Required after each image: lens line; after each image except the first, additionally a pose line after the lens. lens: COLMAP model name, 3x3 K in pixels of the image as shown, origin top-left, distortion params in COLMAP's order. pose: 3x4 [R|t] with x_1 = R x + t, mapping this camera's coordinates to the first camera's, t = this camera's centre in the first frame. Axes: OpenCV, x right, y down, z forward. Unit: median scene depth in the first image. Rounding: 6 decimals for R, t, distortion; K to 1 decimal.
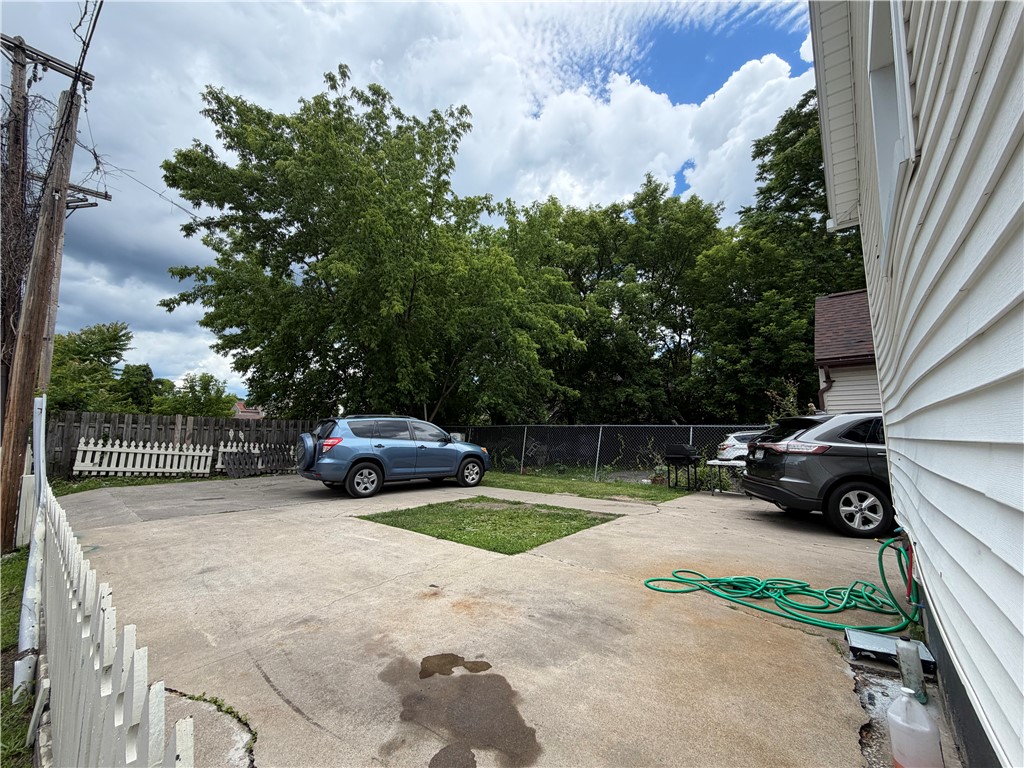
lens RADIAL K [[413.1, 0, 501.8], [0, 413.1, 383.7], [0, 0, 1]] dist [0.000205, -0.000023]
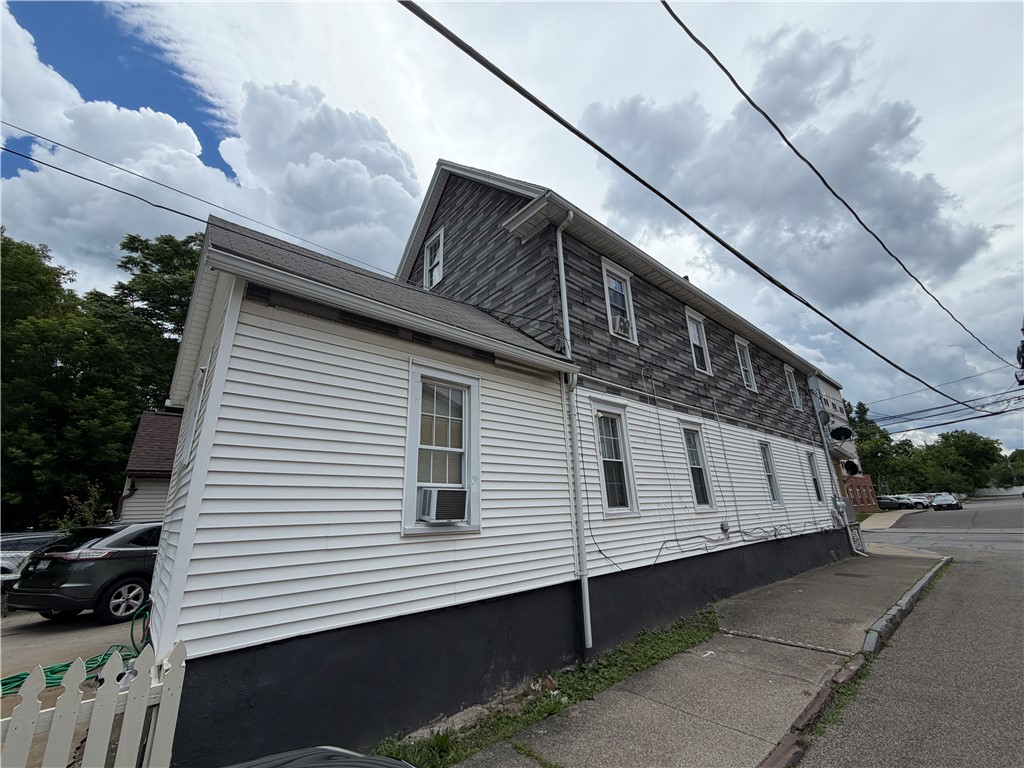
lens RADIAL K [[413.1, 0, 501.8], [0, 413.1, 383.7], [0, 0, 1]] dist [0.000205, -0.000023]
pose [[0.175557, 0.270381, 0.946612, -0.337975], [-0.075466, 0.962412, -0.260898, -0.099133], [-0.981573, -0.025635, 0.189363, -0.385766]]
